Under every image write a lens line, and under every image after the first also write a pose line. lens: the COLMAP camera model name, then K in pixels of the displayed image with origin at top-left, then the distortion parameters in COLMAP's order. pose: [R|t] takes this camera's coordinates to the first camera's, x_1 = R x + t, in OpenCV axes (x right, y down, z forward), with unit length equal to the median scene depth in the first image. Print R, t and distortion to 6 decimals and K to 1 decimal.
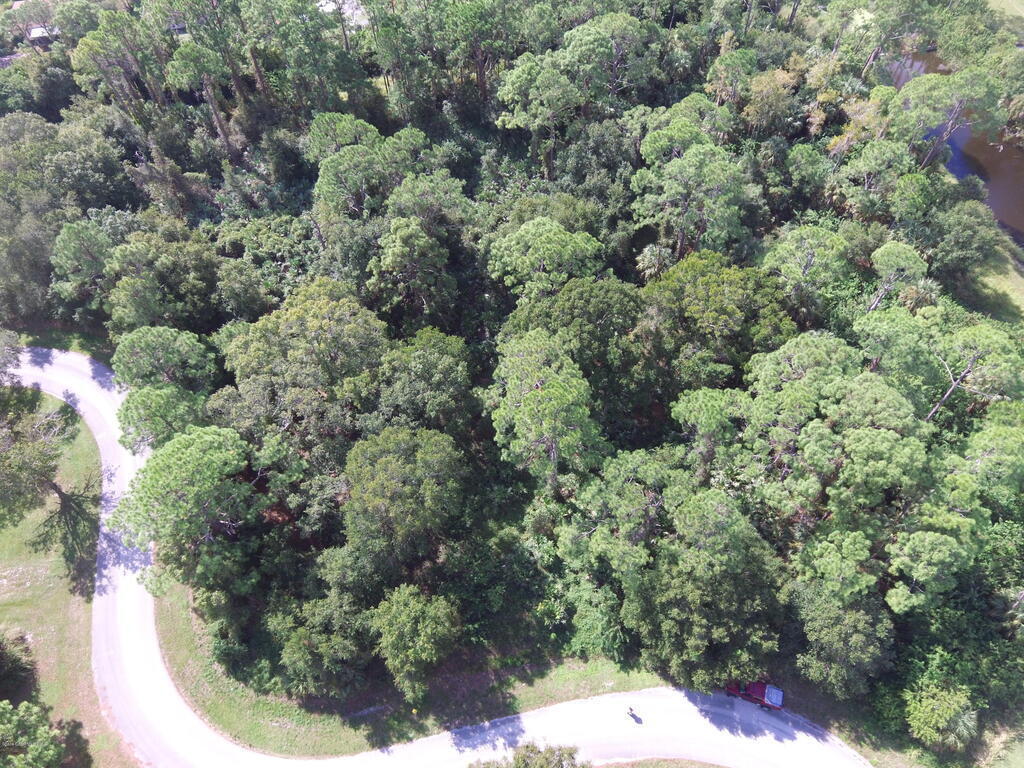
lens RADIAL K [[694.1, 0, 534.5], [0, 694.1, 392.8], [0, 0, 1]] dist [-0.000114, -0.001991]
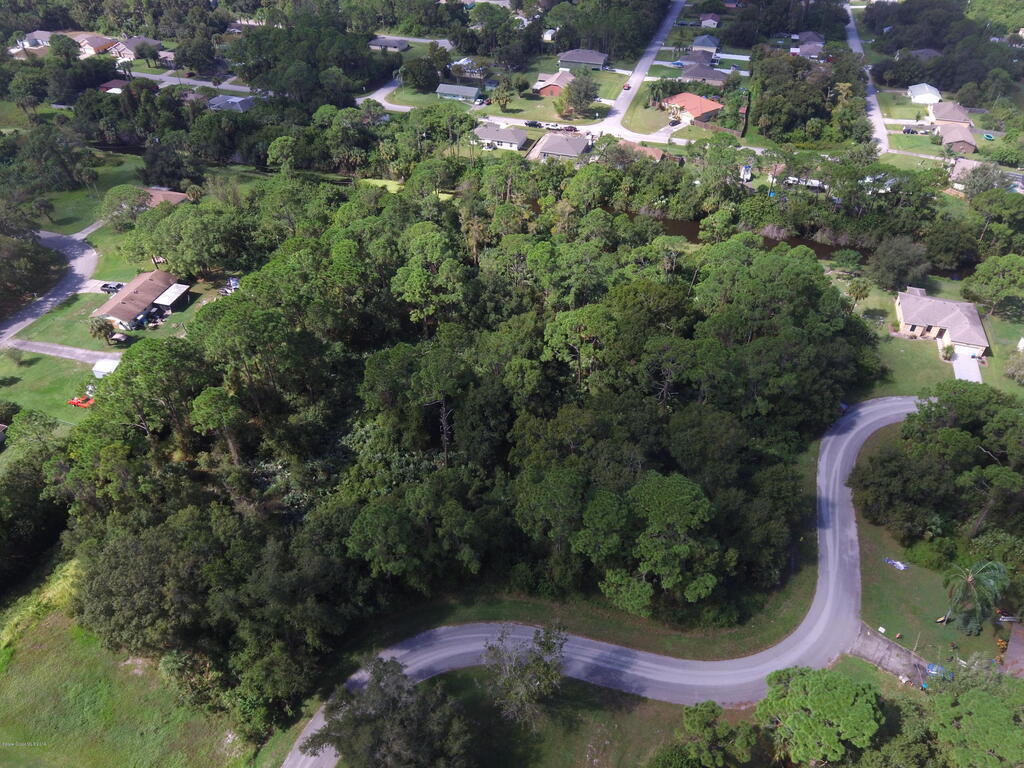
lens RADIAL K [[694.1, 0, 519.1], [0, 694.1, 390.5], [0, 0, 1]] dist [-0.000114, -0.001991]
pose [[0.508674, -0.529386, 0.678971, -1.231217], [0.703561, 0.710137, 0.026589, -0.249099], [-0.496238, 0.464172, 0.733684, -0.008856]]
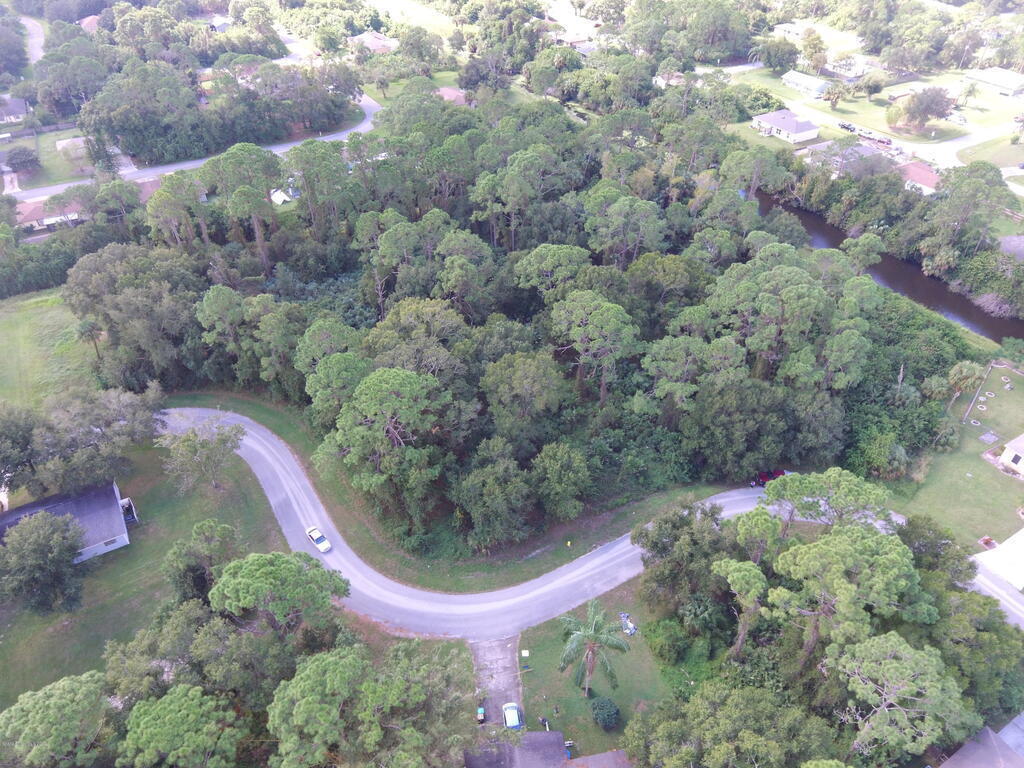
lens RADIAL K [[694.1, 0, 528.1], [0, 694.1, 387.3], [0, 0, 1]] dist [-0.000114, -0.001991]
pose [[0.954373, -0.168009, 0.246872, -0.469719], [0.233206, 0.935692, -0.264756, 0.449194], [-0.186515, 0.310248, 0.932179, -0.317102]]
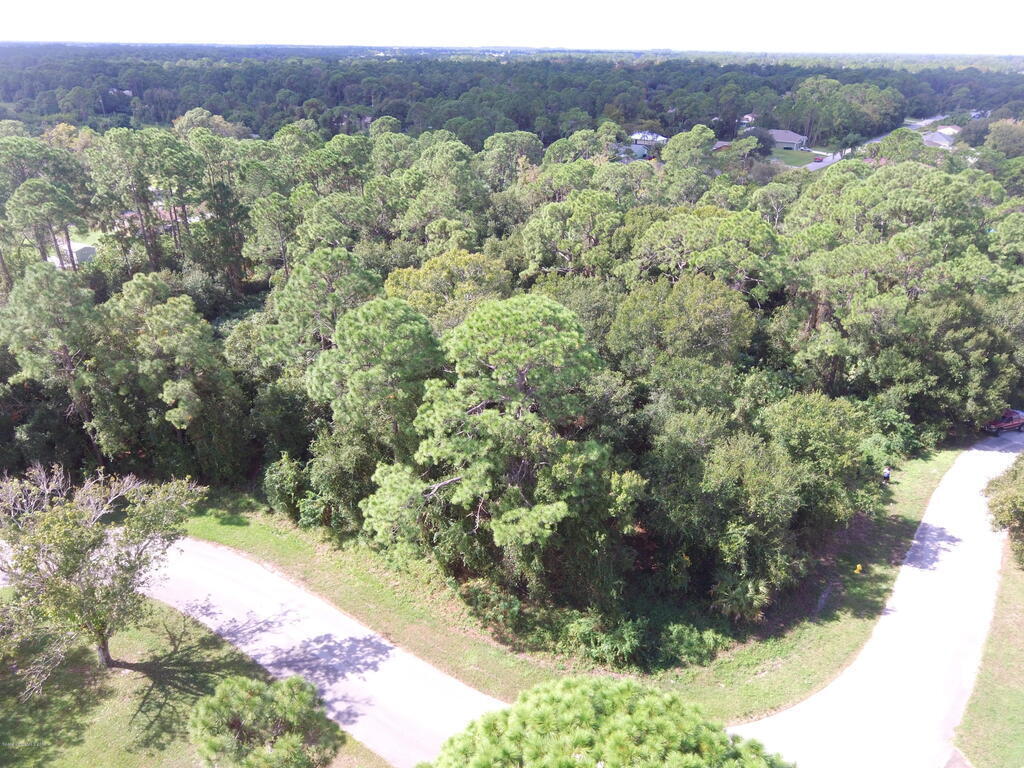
lens RADIAL K [[694.1, 0, 524.7], [0, 694.1, 394.6], [0, 0, 1]] dist [-0.000114, -0.001991]
pose [[0.774555, -0.255295, 0.578696, -0.744178], [0.509662, 0.793742, -0.331992, 0.325598], [-0.374579, 0.552085, 0.744911, 0.402163]]
